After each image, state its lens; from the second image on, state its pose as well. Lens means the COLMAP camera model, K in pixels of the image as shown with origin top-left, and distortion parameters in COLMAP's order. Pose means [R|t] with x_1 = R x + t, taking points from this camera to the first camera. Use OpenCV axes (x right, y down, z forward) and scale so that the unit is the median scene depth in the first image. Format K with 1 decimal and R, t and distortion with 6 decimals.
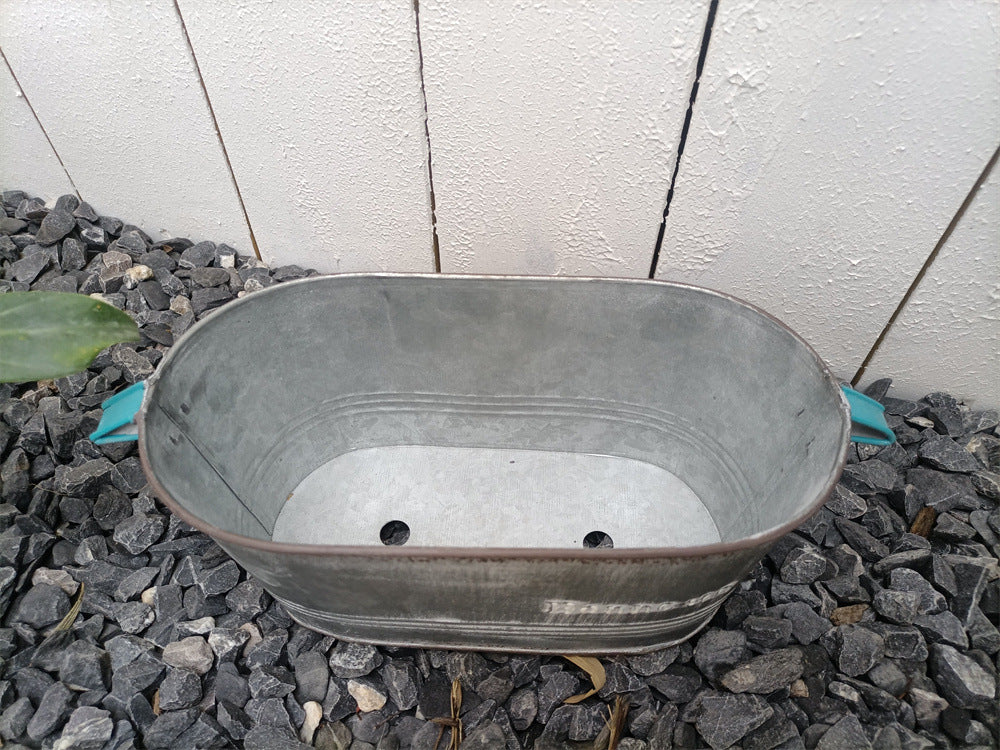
lens RADIAL K [[768.5, 0, 495.8], [0, 768.5, 378.3], [0, 0, 1]] dist [0.049586, -0.045862]
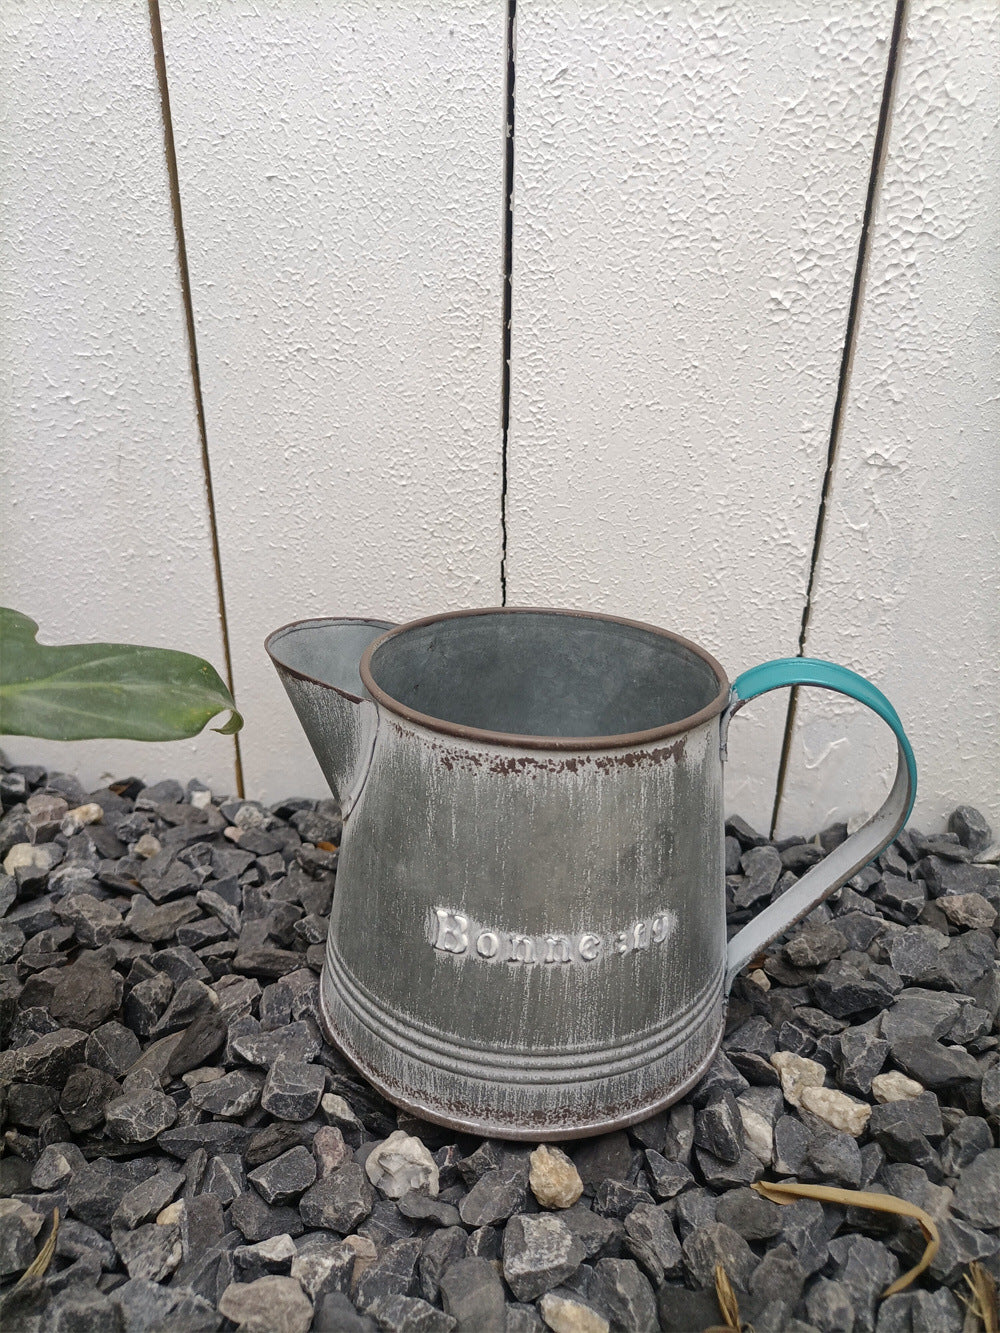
lens RADIAL K [[1024.4, 0, 493.7], [0, 1024.4, 674.3], [0, 0, 1]] dist [0.049586, -0.045862]
pose [[0.987726, -0.058971, 0.144633, -0.293372], [0.118141, 0.887787, -0.444834, 0.295423], [-0.102171, 0.456461, 0.883858, 0.079441]]
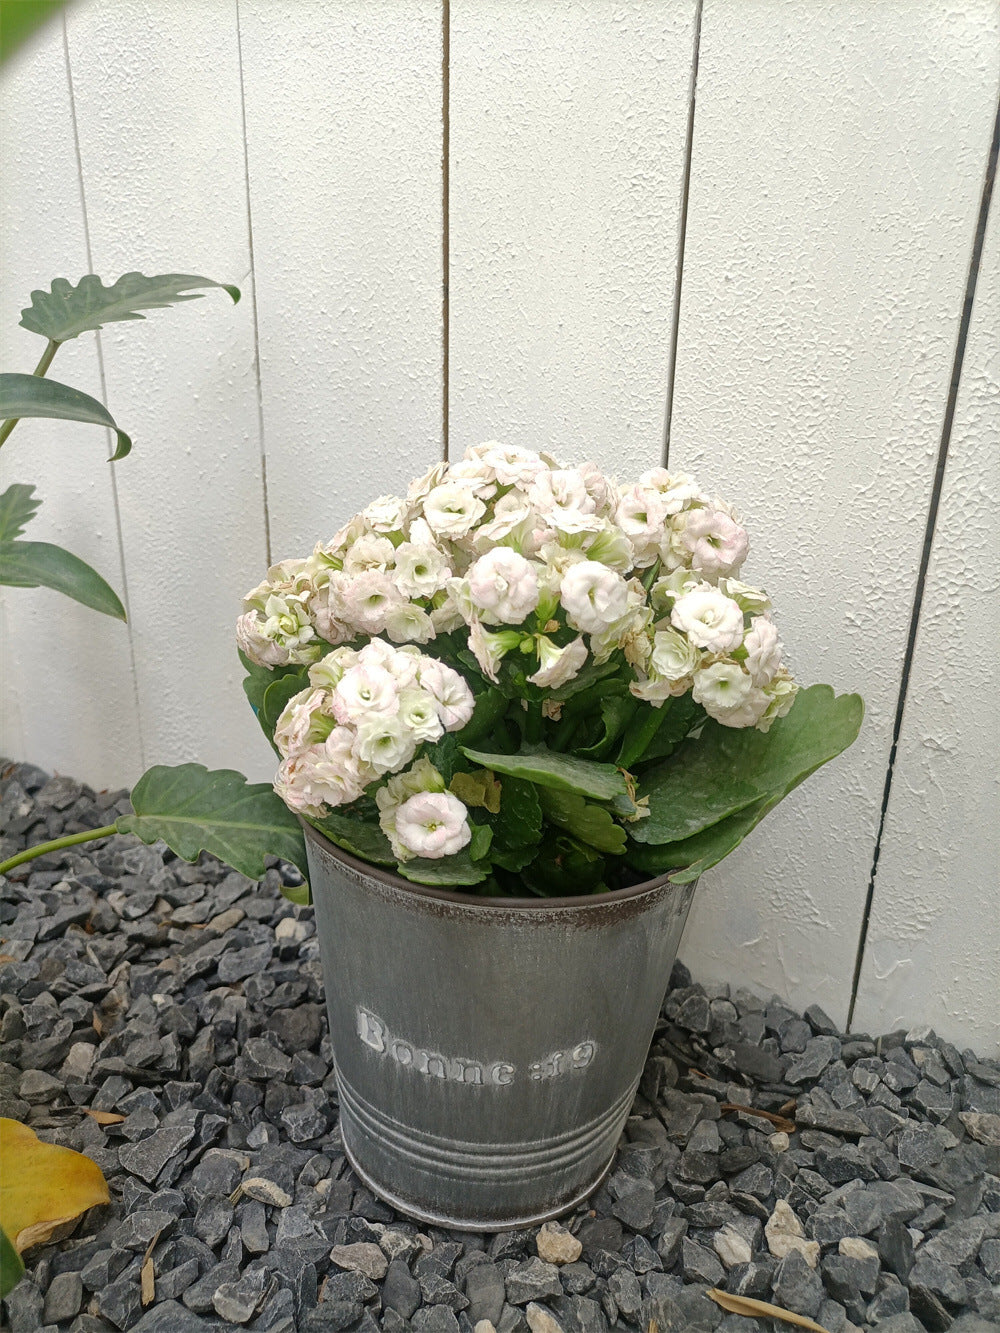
lens RADIAL K [[1024.4, 0, 493.7], [0, 1024.4, 674.3], [0, 0, 1]] dist [0.049586, -0.045862]
pose [[0.985524, 0.072782, -0.153118, -0.093060], [-0.143807, 0.837202, -0.527648, 0.392072], [0.089788, 0.542030, 0.835549, -0.360301]]
